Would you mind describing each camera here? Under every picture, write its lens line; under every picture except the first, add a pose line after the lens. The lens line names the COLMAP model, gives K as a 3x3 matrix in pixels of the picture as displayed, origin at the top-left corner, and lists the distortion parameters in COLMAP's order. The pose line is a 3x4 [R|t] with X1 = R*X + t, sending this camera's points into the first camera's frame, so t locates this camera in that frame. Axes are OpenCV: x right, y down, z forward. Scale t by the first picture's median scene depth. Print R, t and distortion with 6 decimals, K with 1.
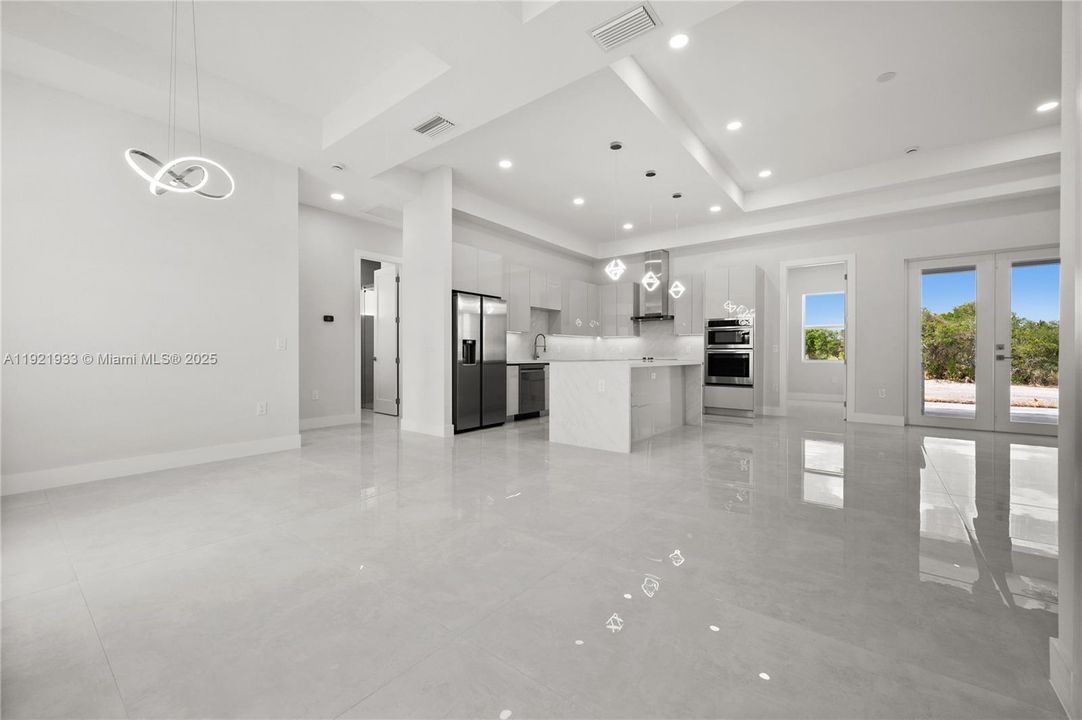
lens RADIAL K [[429.4, 0, 539.2], [0, 429.4, 357.2], [0, 0, 1]] dist [0.001071, -0.000047]
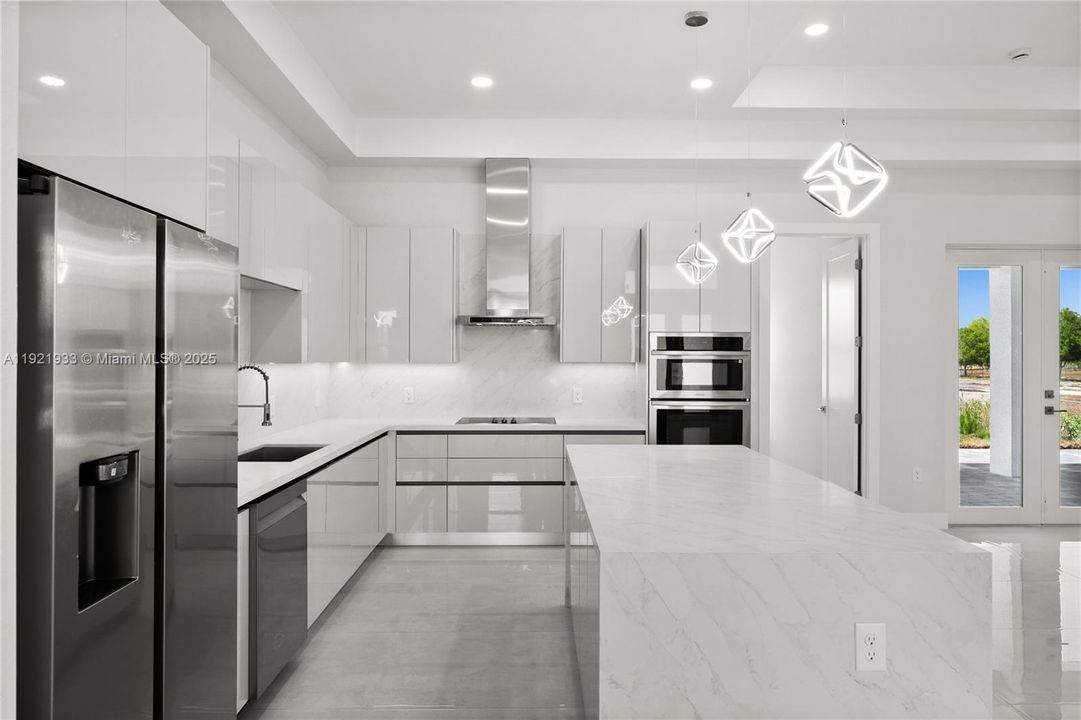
lens RADIAL K [[711.4, 0, 541.1], [0, 711.4, 355.1], [0, 0, 1]] dist [-0.000967, -0.000840]
pose [[0.777696, 0.002089, 0.628637, -0.160591], [0.002647, 0.999975, -0.006597, -0.061089], [-0.628635, 0.006795, 0.777671, 0.507741]]
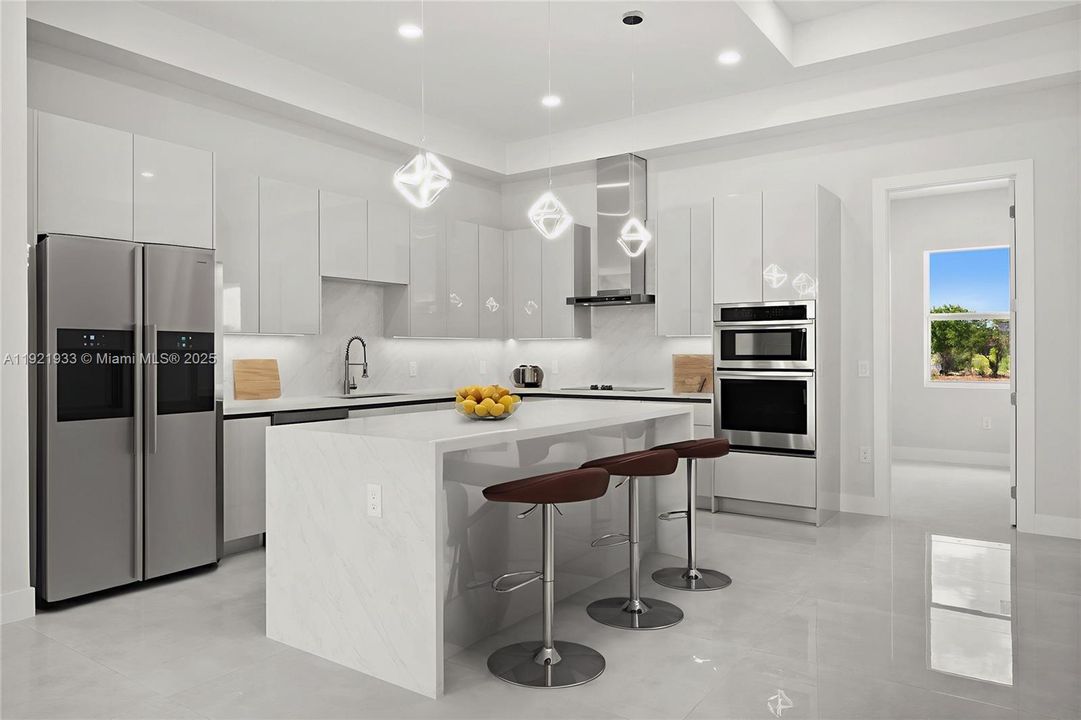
lens RADIAL K [[729.9, 0, 540.5], [0, 729.9, 352.0], [0, 0, 1]] dist [0.007228, 0.003179]
pose [[0.998159, -0.004939, 0.060446, 0.156643], [0.005469, 0.999948, -0.008614, -0.032390], [-0.060400, 0.008928, 0.998134, 0.240249]]
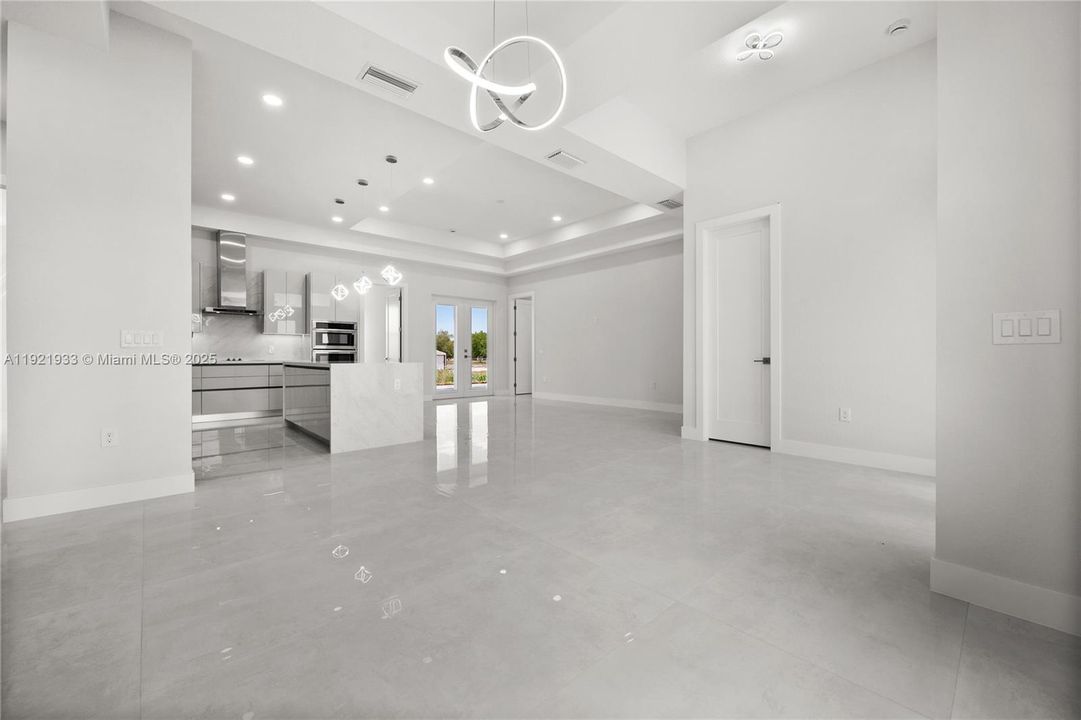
lens RADIAL K [[429.1, 0, 538.7], [0, 429.1, 357.2], [0, 0, 1]] dist [0.001071, -0.000047]
pose [[0.171031, -0.005029, 0.985253, -0.529856], [0.005138, 0.999978, 0.004212, -0.002042], [-0.985252, 0.004341, 0.171053, 0.300505]]
